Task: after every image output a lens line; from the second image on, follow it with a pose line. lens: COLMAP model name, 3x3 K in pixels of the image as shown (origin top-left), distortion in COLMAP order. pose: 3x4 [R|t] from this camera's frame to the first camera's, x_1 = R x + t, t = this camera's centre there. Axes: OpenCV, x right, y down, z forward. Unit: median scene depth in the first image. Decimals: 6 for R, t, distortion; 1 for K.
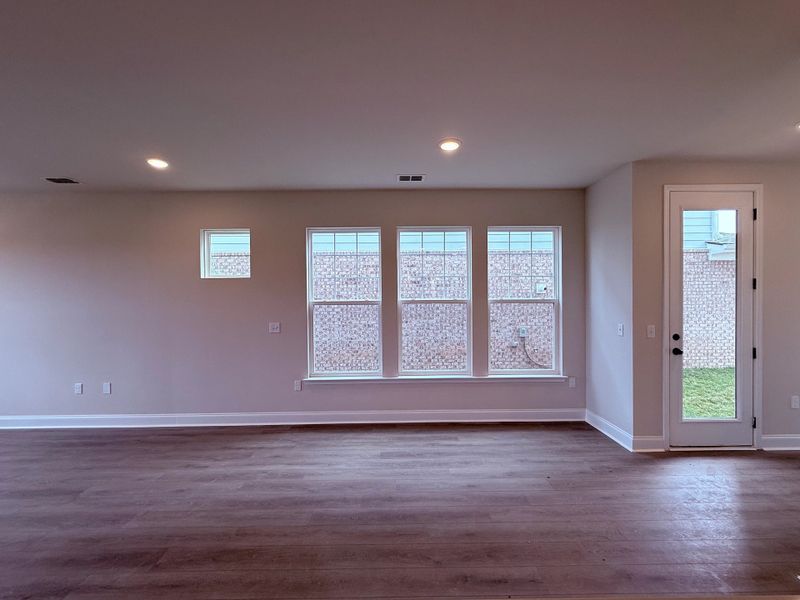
lens RADIAL K [[316.7, 0, 400.0], [0, 316.7, 300.0], [0, 0, 1]] dist [-0.001434, -0.000381]
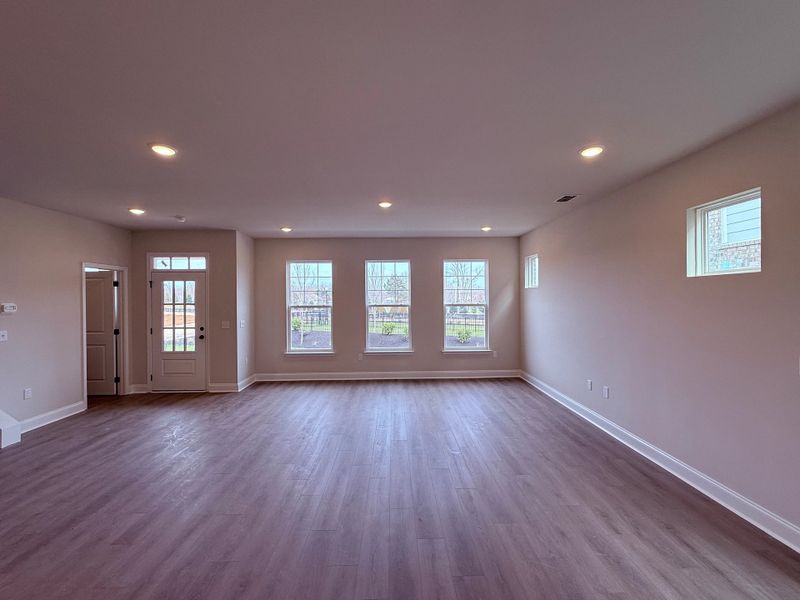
lens RADIAL K [[338.1, 0, 400.0], [0, 338.1, 300.0], [0, 0, 1]] dist [0.000422, 0.000085]
pose [[0.038266, 0.013590, -0.999175, 0.147969], [-0.006299, 0.999891, 0.013358, -0.029514], [0.999248, 0.005782, 0.038347, 0.398444]]
